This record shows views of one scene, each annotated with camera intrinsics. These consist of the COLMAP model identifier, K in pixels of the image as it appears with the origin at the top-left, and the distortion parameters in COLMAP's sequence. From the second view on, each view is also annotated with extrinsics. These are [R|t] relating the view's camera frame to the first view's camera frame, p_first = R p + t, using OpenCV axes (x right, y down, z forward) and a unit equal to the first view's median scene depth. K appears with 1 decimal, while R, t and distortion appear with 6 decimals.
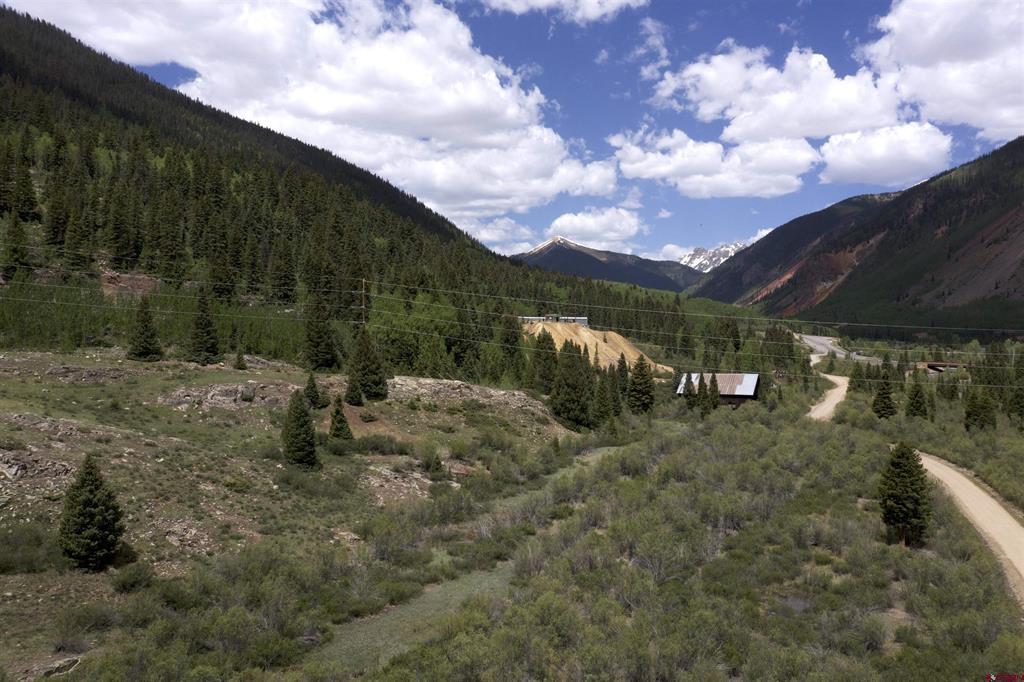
lens RADIAL K [[801.2, 0, 508.7], [0, 801.2, 343.4], [0, 0, 1]] dist [-0.021365, 0.014093]
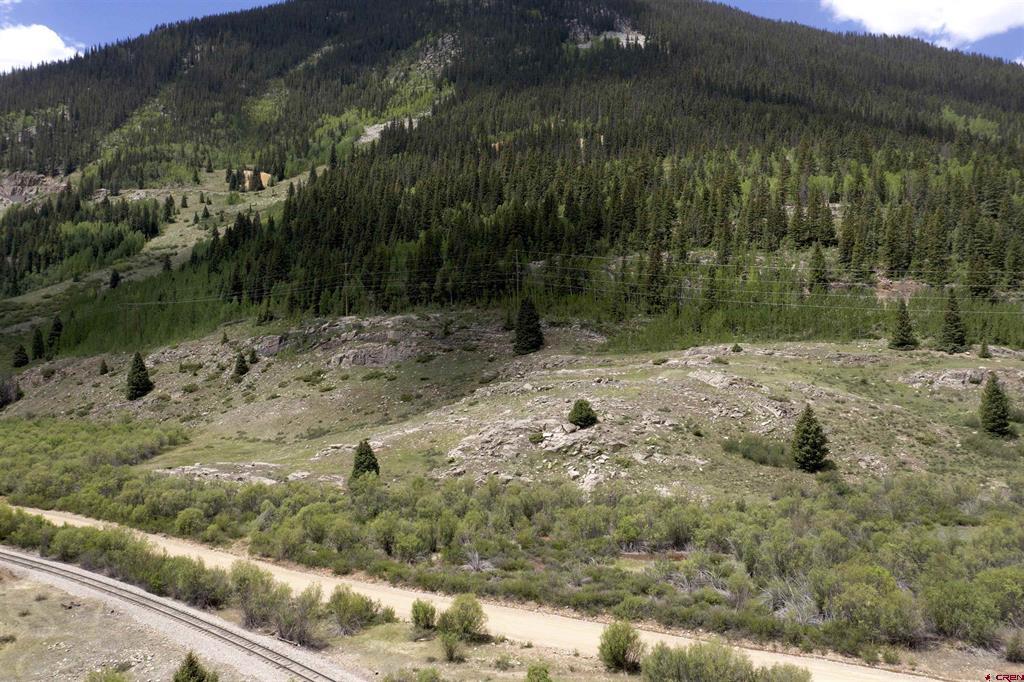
lens RADIAL K [[801.2, 0, 510.1], [0, 801.2, 342.3], [0, 0, 1]] dist [-0.021365, 0.014093]
pose [[0.542375, -0.000425, -0.840136, 0.314607], [0.007769, 0.999960, 0.004510, -0.000940], [0.840101, -0.008973, 0.542357, -0.252422]]
